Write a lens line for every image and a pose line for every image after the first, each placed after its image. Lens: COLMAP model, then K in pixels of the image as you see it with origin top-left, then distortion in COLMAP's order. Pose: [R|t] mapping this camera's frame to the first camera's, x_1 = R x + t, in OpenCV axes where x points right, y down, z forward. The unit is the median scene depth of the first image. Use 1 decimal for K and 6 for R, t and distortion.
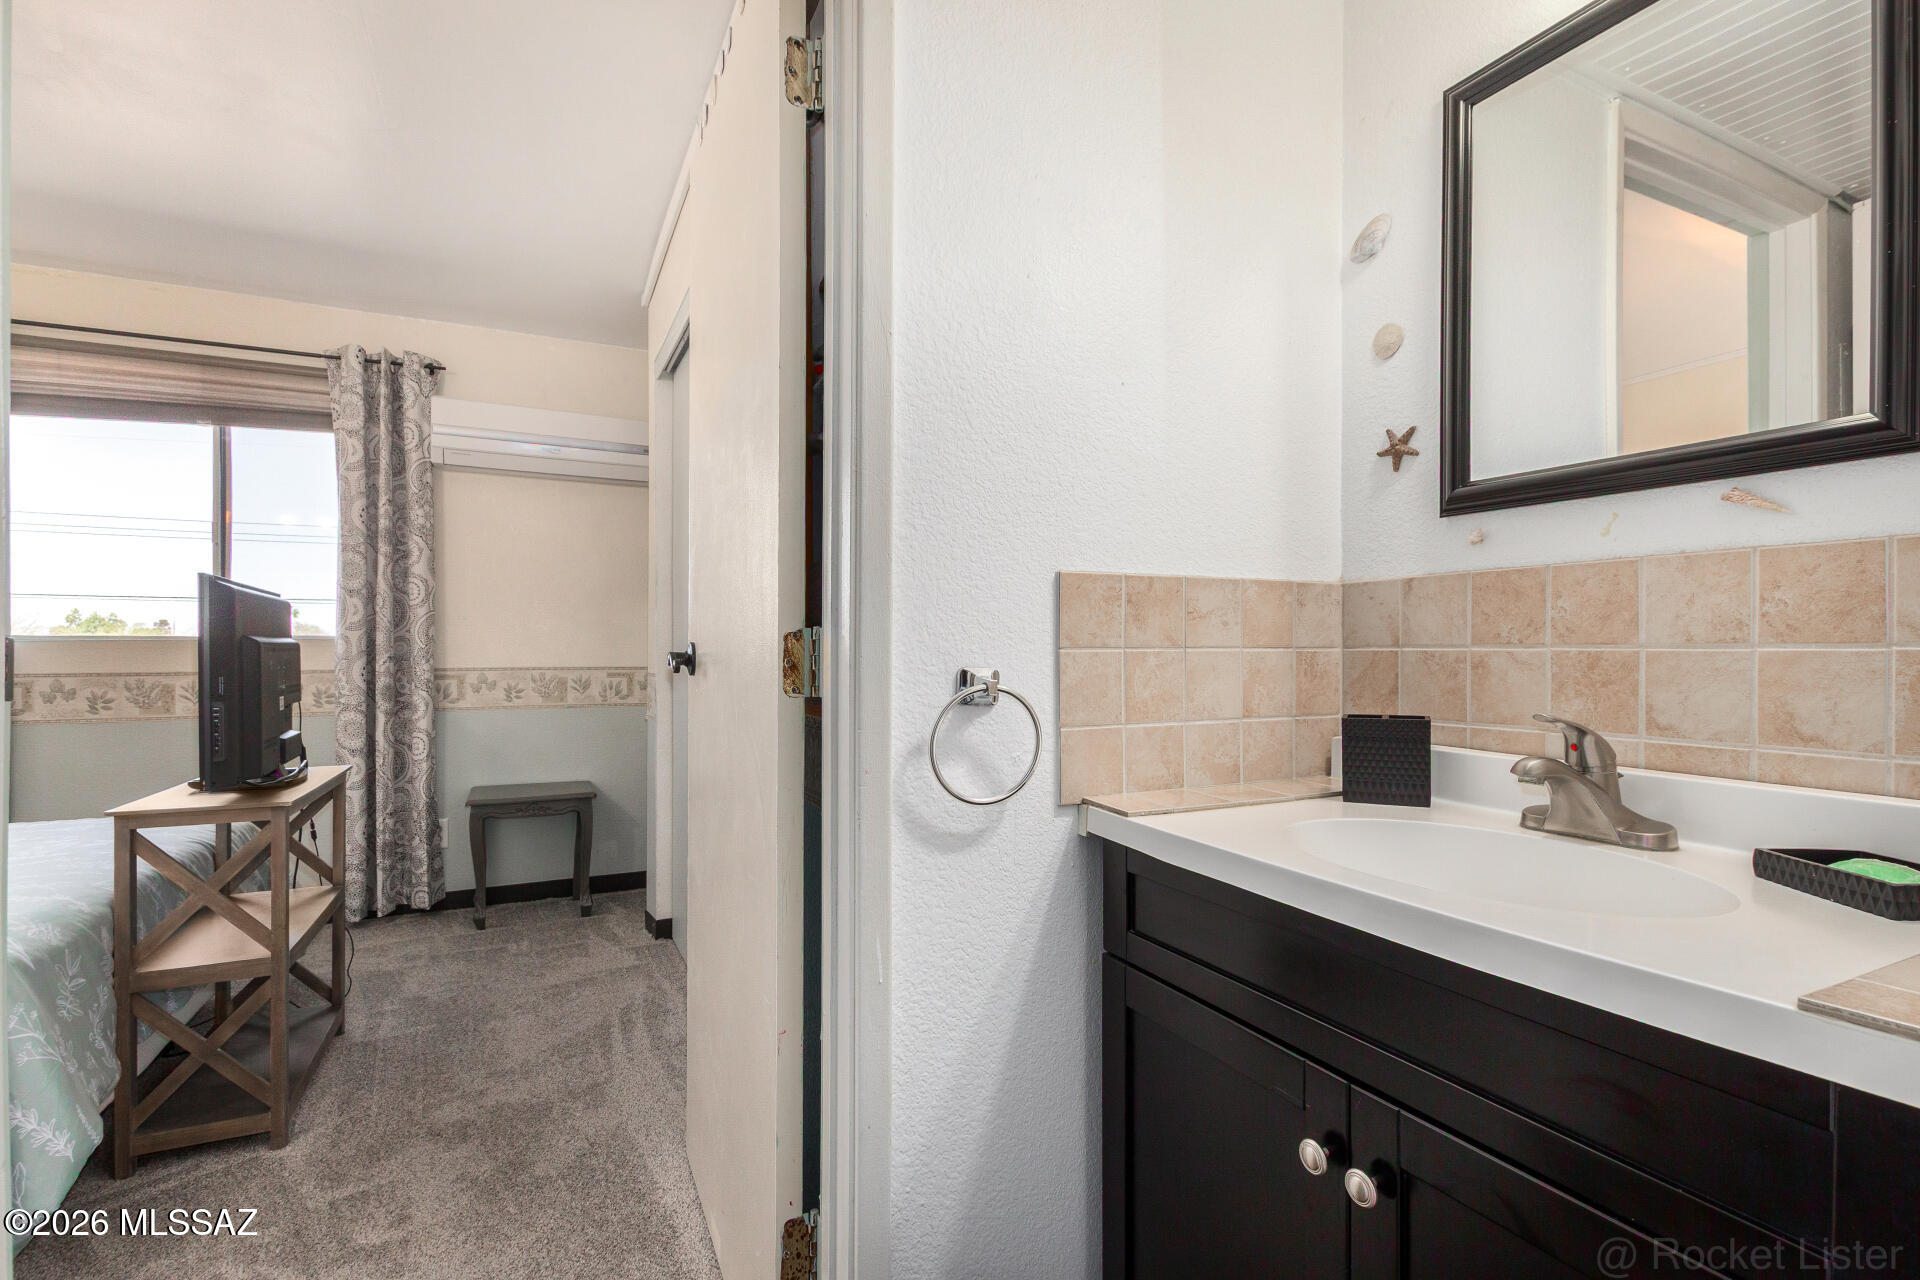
lens RADIAL K [[879.6, 0, 966.4], [0, 879.6, 626.9], [0, 0, 1]] dist [0.007394, -0.005103]
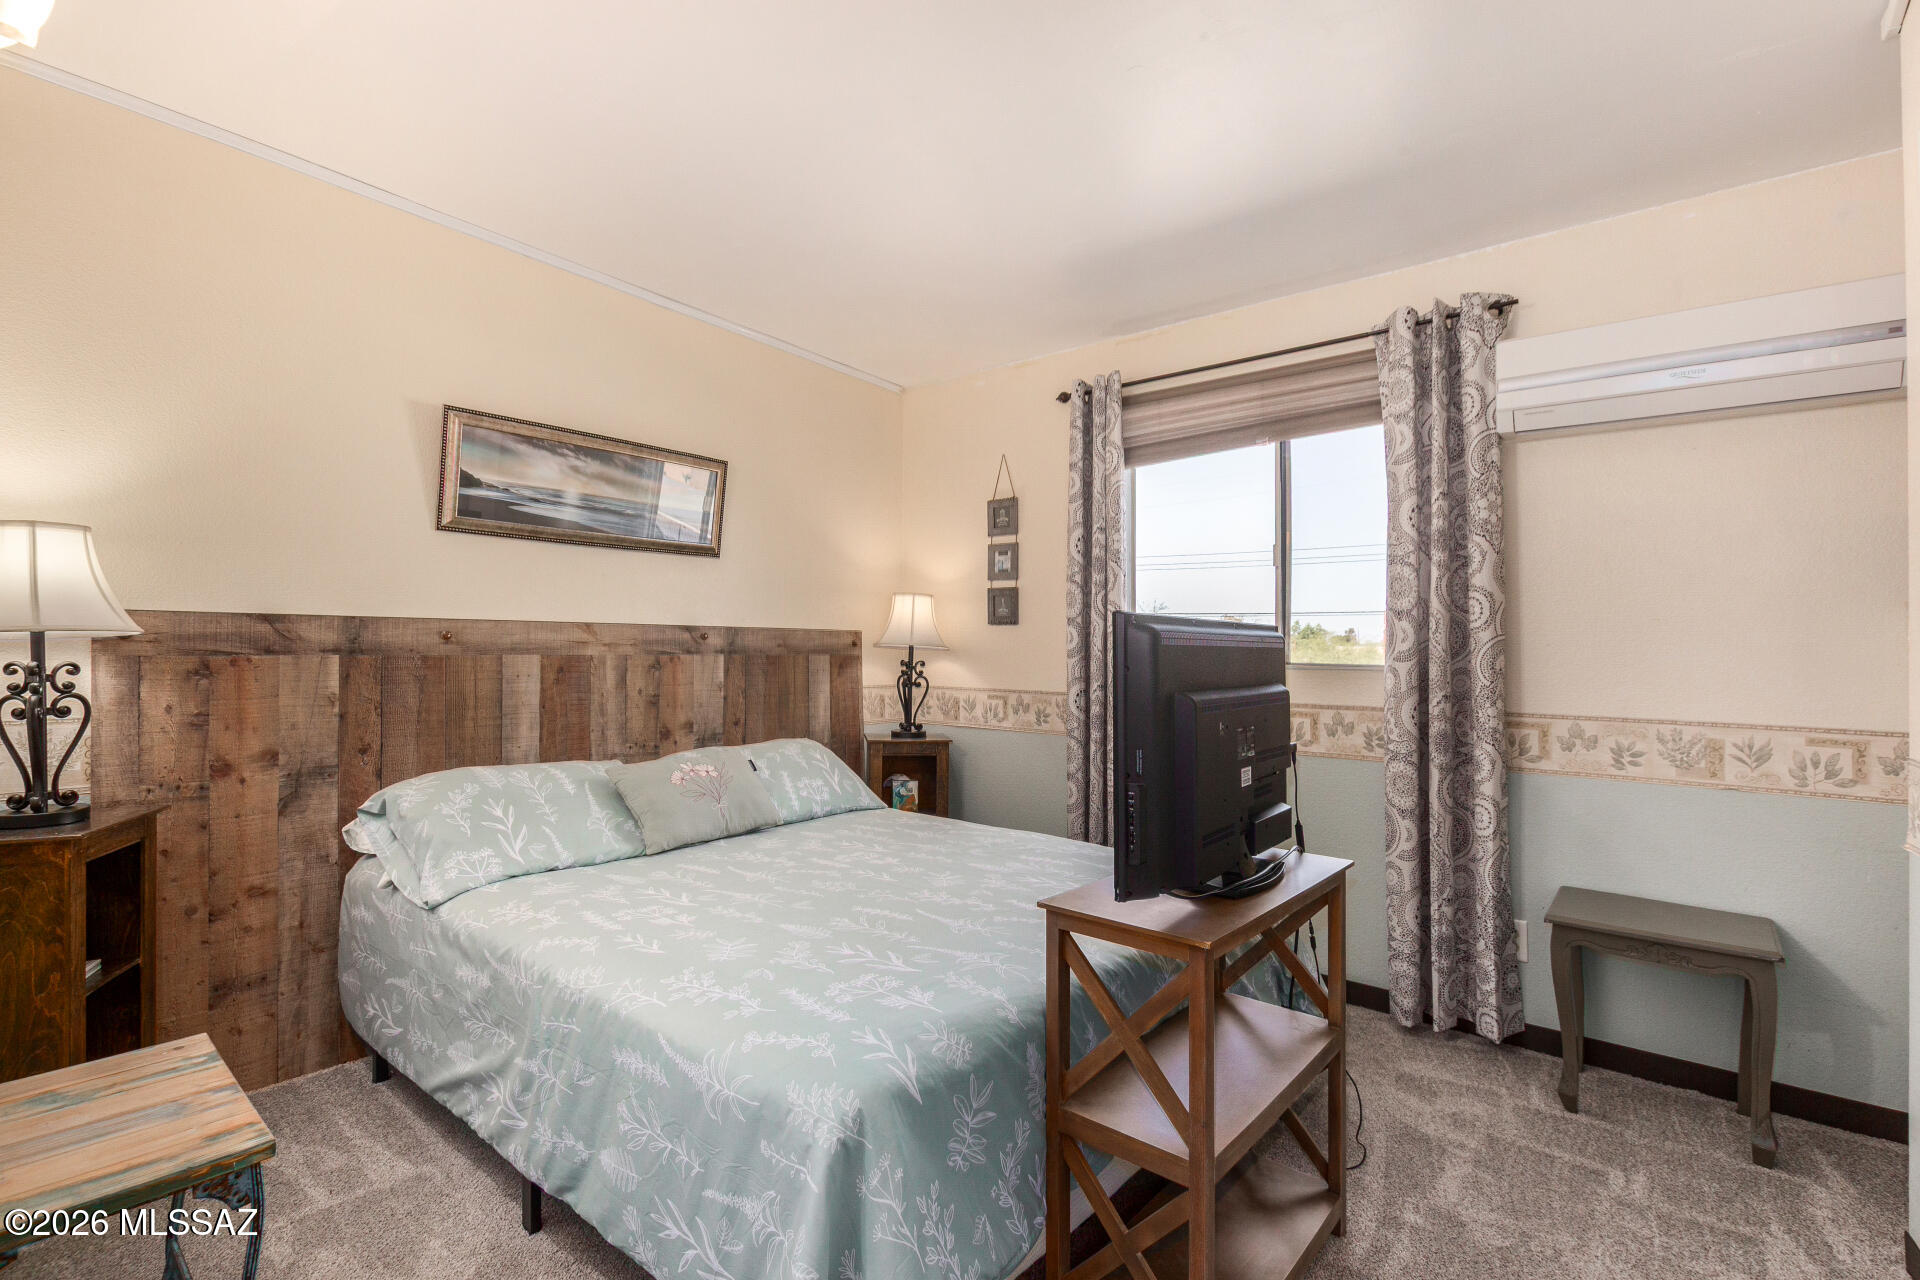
lens RADIAL K [[879.6, 0, 960.4], [0, 879.6, 635.9], [0, 0, 1]] dist [0.007394, -0.005103]
pose [[0.407002, -0.005209, -0.913412, -0.121463], [0.007956, 0.999966, -0.002157, -0.020297], [0.913393, -0.006389, 0.407030, 0.297428]]
